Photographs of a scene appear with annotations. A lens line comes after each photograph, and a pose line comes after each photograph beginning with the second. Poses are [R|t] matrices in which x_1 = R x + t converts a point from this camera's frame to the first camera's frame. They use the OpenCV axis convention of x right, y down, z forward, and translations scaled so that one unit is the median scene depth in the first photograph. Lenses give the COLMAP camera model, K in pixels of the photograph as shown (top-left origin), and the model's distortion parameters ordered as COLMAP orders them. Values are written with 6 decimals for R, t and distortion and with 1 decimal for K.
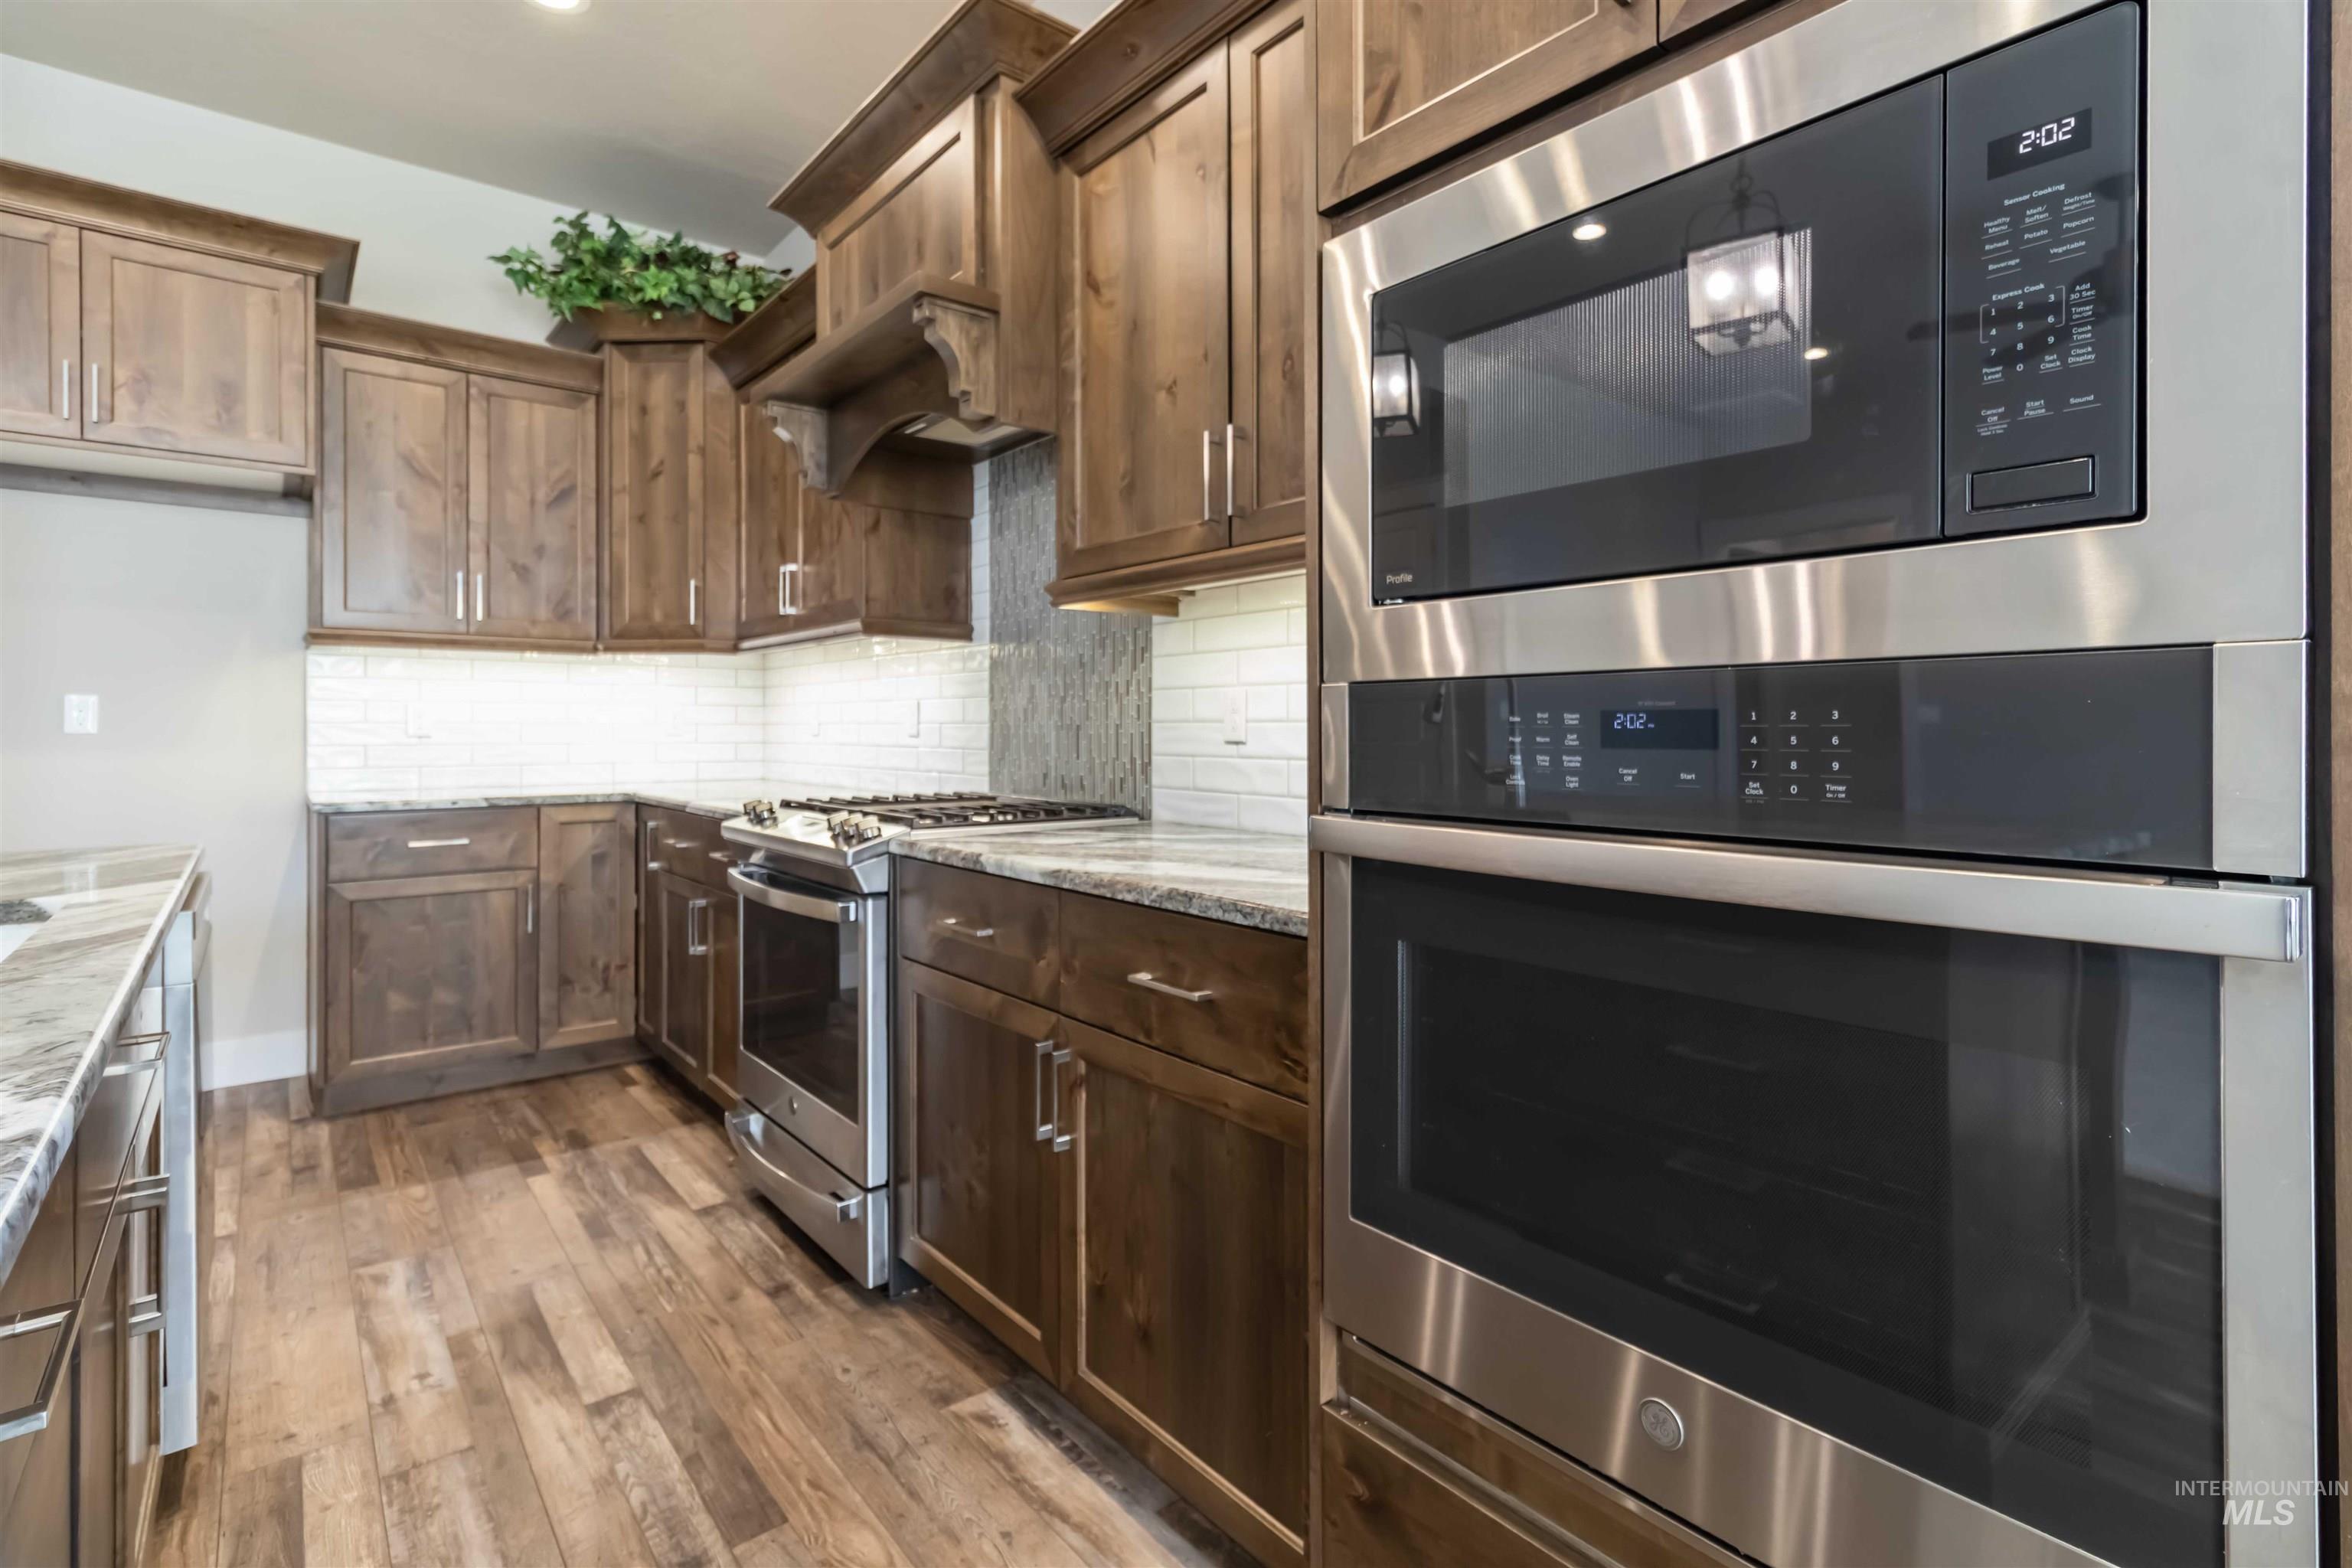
lens RADIAL K [[1109.8, 0, 1194.5], [0, 1109.8, 726.5], [0, 0, 1]] dist [0.003533, 0.000773]
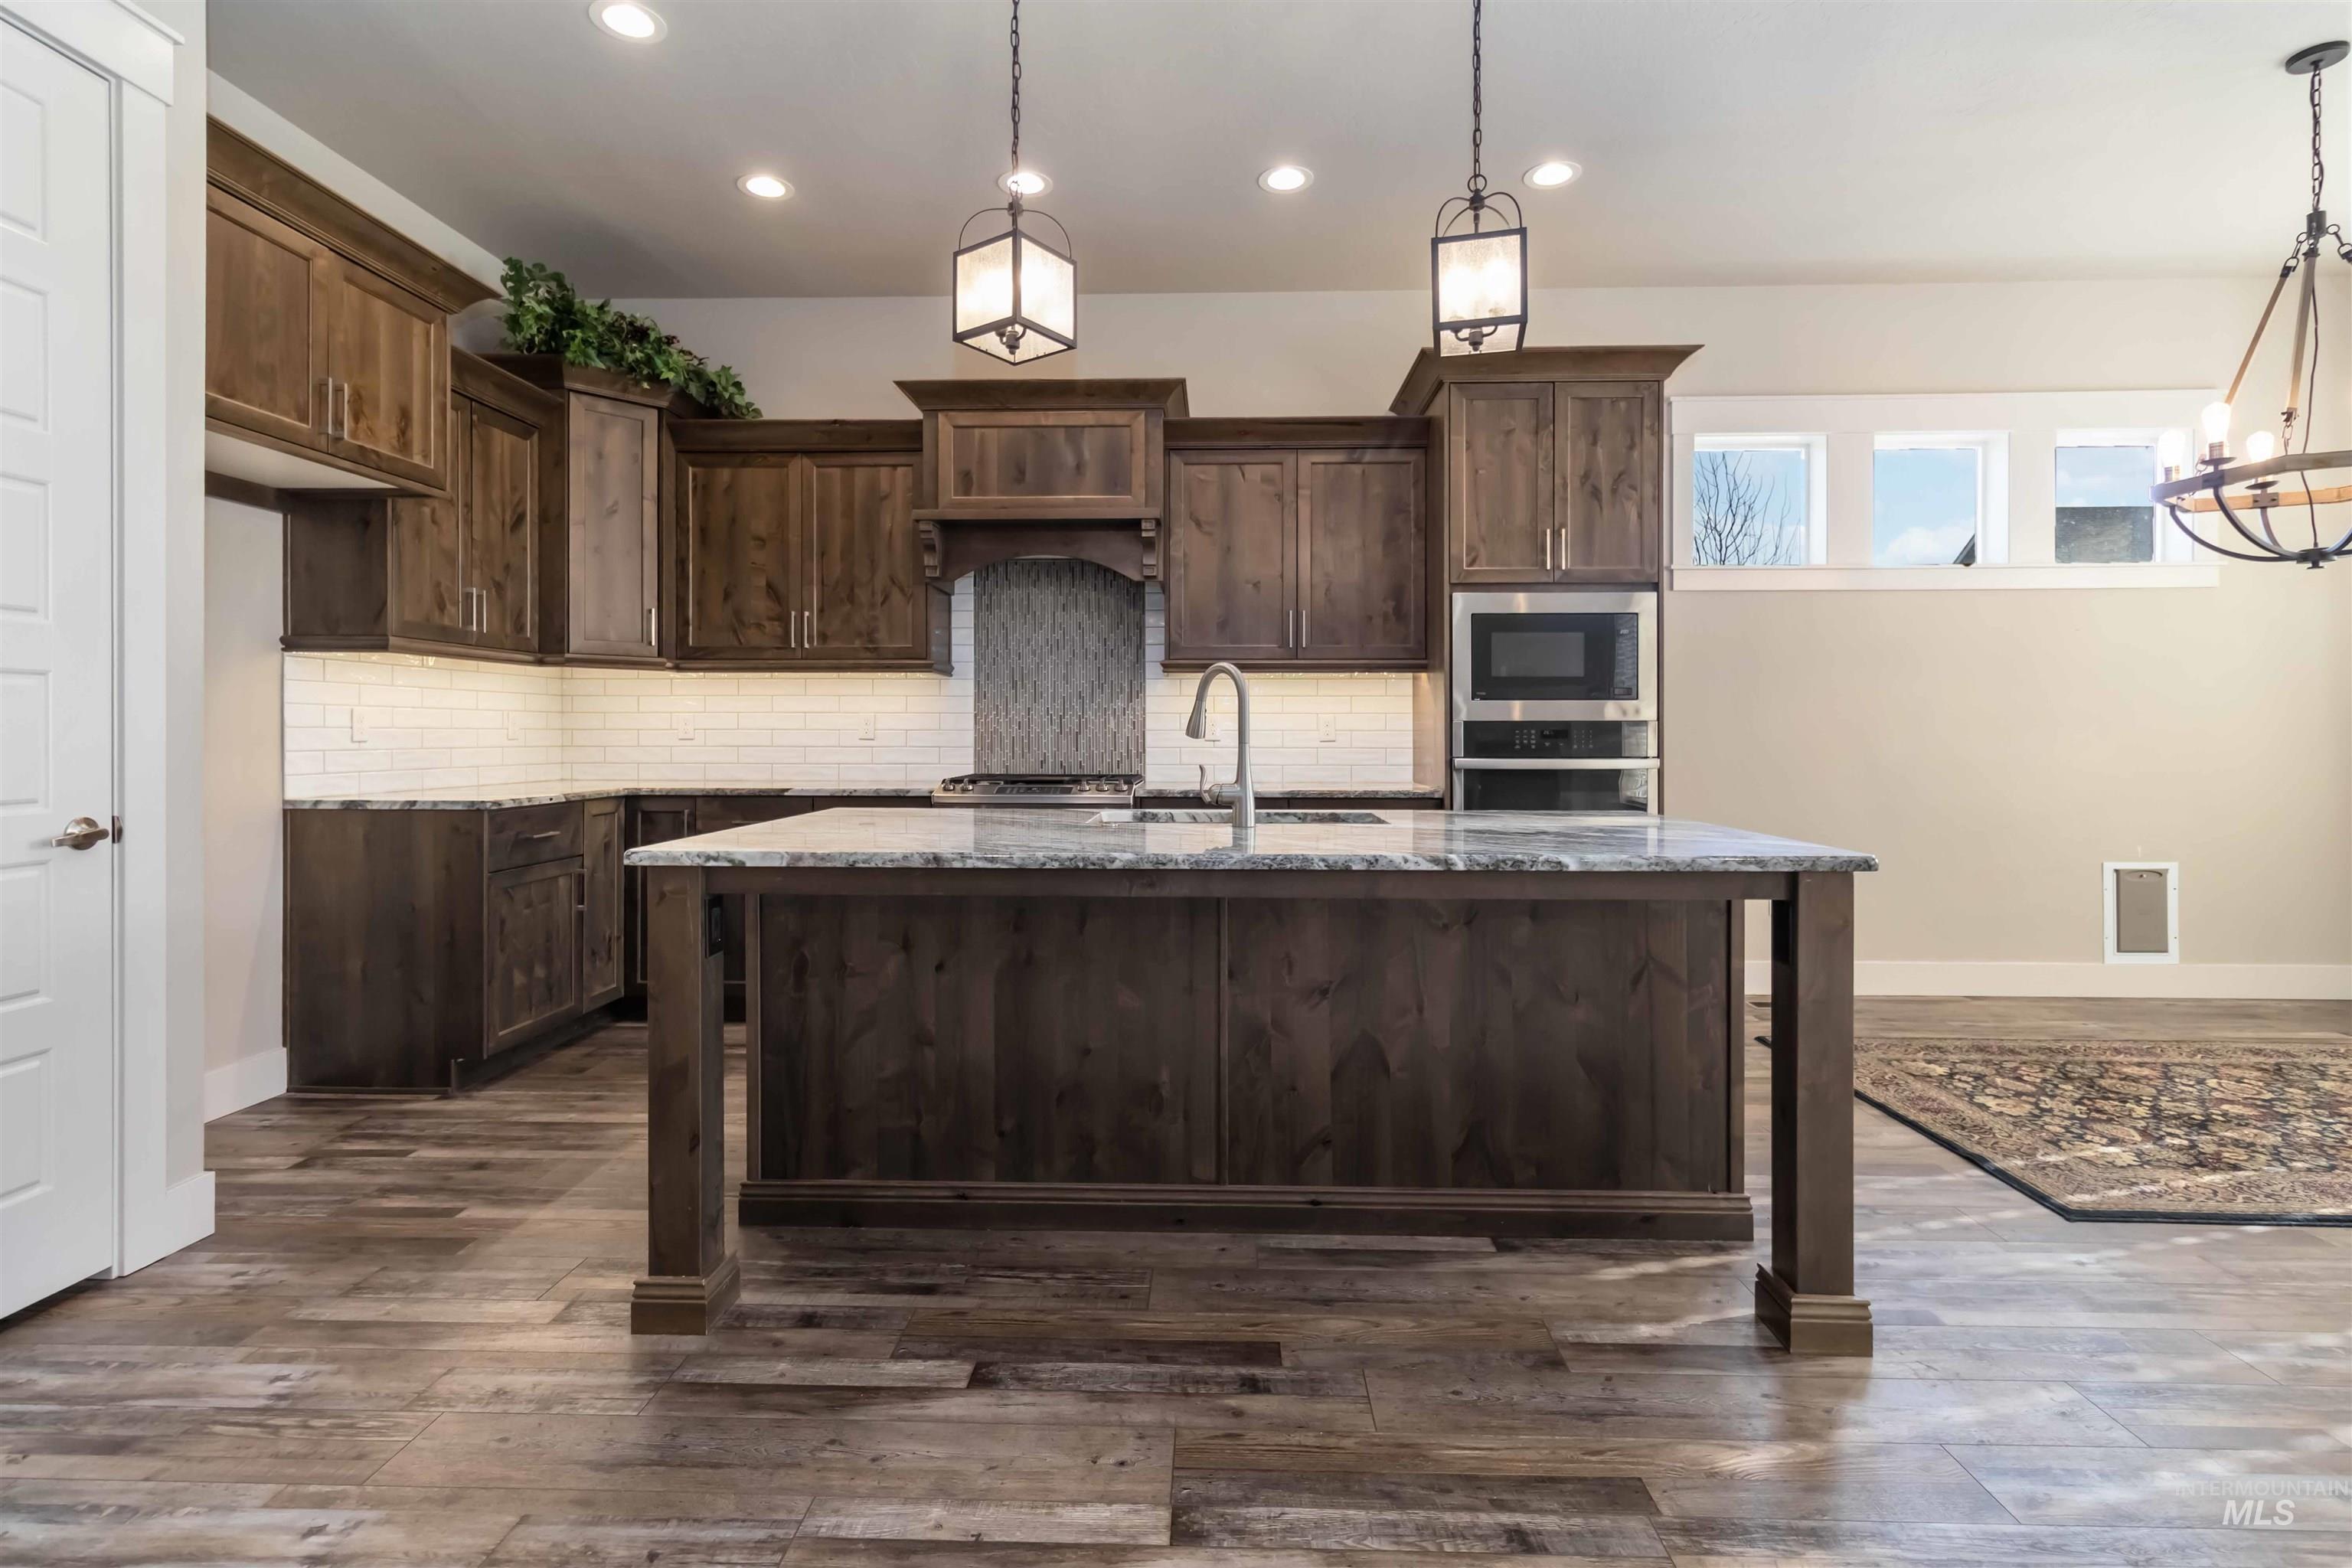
lens RADIAL K [[1109.8, 0, 1179.1], [0, 1109.8, 730.6], [0, 0, 1]] dist [0.003533, 0.000773]
pose [[0.666814, 0.001130, 0.745223, -1.283947], [-0.001601, 0.999999, -0.000083, -0.002943], [-0.745223, -0.001138, 0.666815, -0.282612]]
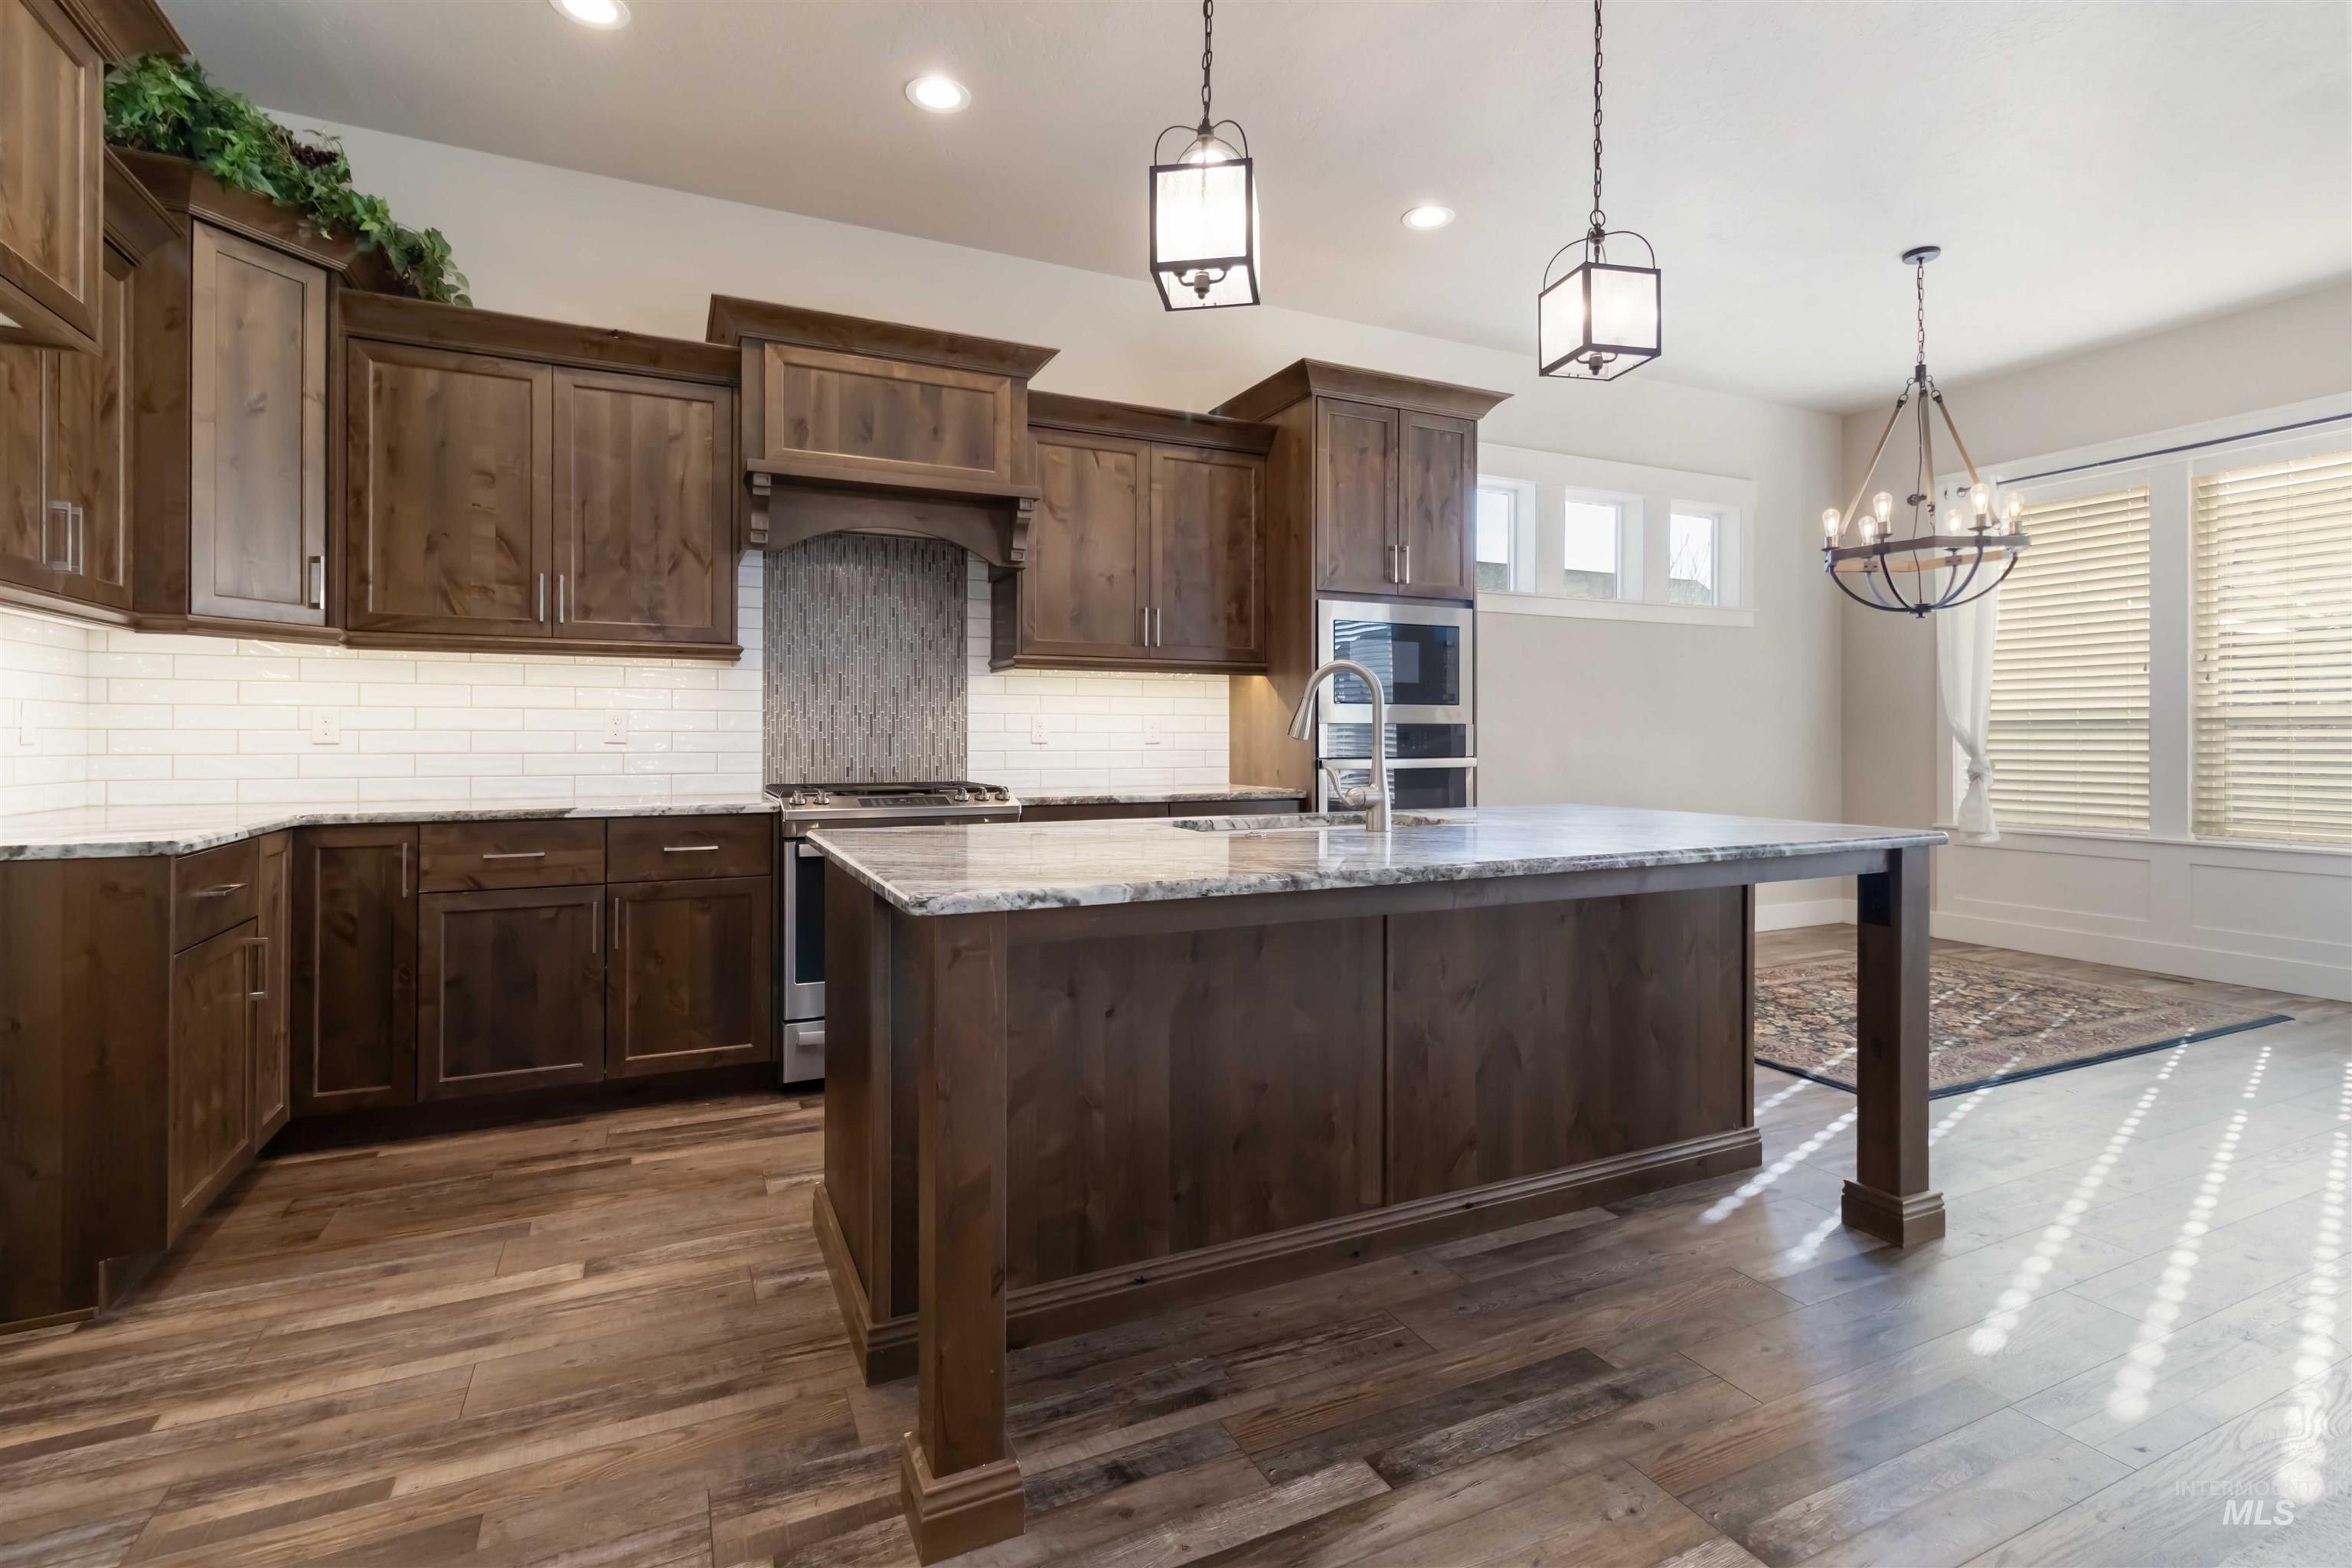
lens RADIAL K [[1109.8, 0, 1183.6], [0, 1109.8, 732.1], [0, 0, 1]] dist [0.003533, 0.000773]
pose [[0.246375, 0.003320, 0.969169, -1.463218], [-0.001754, 0.999994, -0.002980, 0.000503], [-0.969173, -0.000966, 0.246380, 0.231476]]
